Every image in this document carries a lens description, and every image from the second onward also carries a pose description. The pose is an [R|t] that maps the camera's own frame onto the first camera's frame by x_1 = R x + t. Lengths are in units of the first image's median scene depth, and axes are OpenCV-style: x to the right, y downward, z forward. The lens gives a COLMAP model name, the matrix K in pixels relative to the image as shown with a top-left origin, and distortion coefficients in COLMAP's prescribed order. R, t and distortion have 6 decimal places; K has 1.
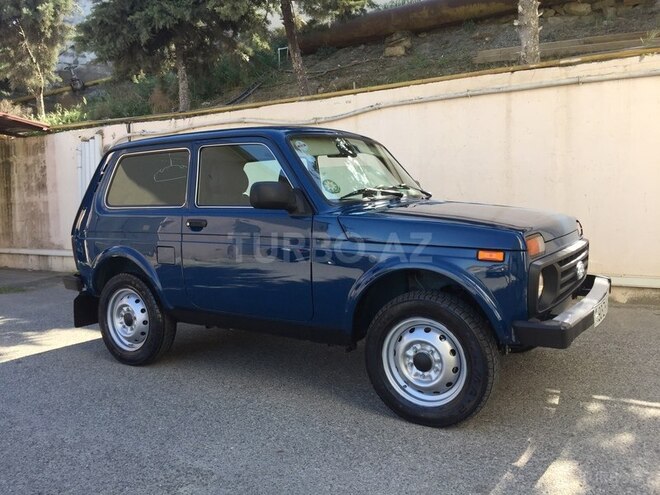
lens RADIAL K [[576.2, 0, 331.9], [0, 576.2, 227.1], [0, 0, 1]] dist [0.094213, -0.124756]
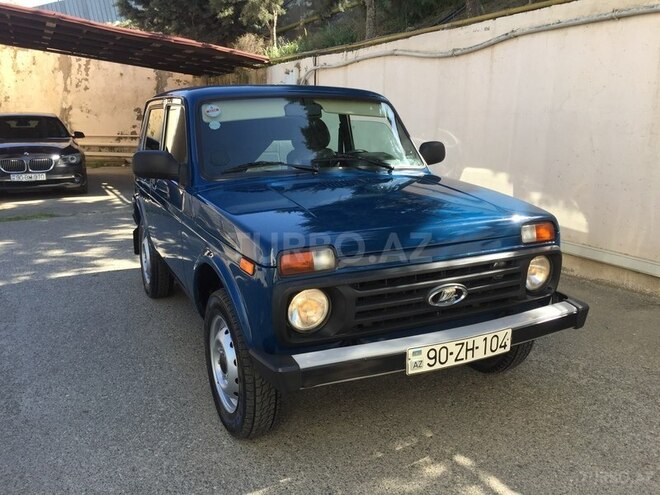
lens RADIAL K [[564.8, 0, 328.5], [0, 564.8, 242.4], [0, 0, 1]] dist [0.089991, -0.120406]
pose [[0.857559, 0.137426, -0.495688, 0.309636], [-0.048580, 0.980981, 0.187925, -0.062013], [0.512086, -0.137076, 0.847926, 0.145427]]
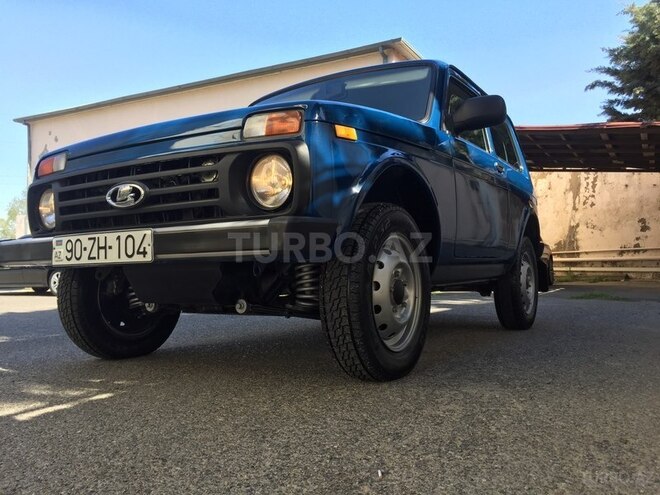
lens RADIAL K [[564.8, 0, 328.5], [0, 564.8, 242.4], [0, 0, 1]] dist [0.089991, -0.120406]
pose [[0.033996, -0.023593, -0.999143, 0.520494], [-0.034833, 0.999086, -0.024777, 0.065567], [0.998815, 0.035646, 0.033143, 0.588111]]
